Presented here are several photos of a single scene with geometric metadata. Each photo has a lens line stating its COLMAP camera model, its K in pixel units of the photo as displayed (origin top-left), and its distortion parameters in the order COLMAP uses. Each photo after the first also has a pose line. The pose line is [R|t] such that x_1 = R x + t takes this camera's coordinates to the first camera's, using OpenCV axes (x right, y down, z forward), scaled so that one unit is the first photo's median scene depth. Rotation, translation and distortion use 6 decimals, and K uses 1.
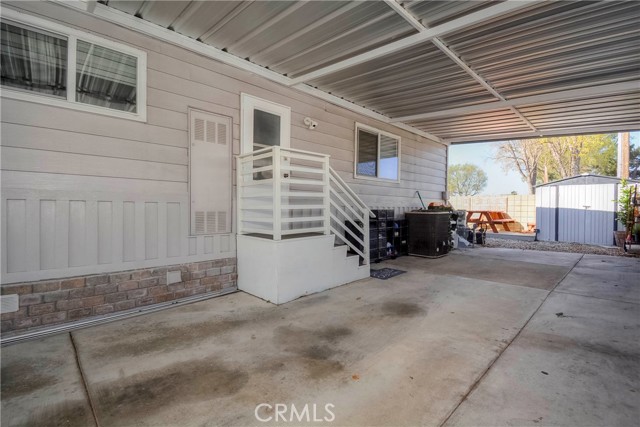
lens RADIAL K [[286.6, 0, 320.0], [0, 286.6, 213.5], [0, 0, 1]] dist [0.023968, -0.022589]
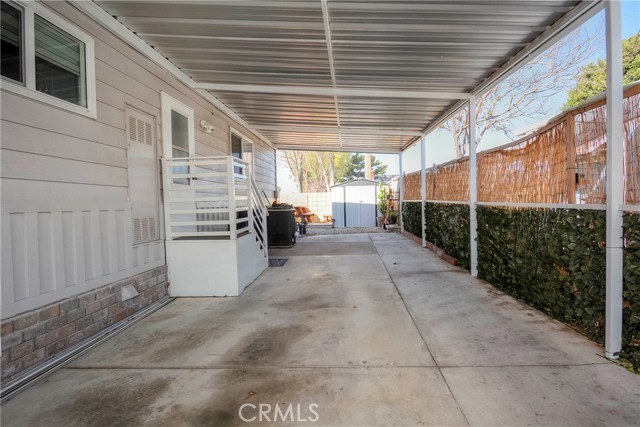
lens RADIAL K [[327.5, 0, 320.0], [0, 327.5, 213.5], [0, 0, 1]] dist [-0.002025, -0.001501]
pose [[0.744953, -0.048569, 0.665347, -0.640329], [0.044474, 0.998743, 0.023111, -0.019671], [-0.665633, 0.012374, 0.746176, -0.155760]]
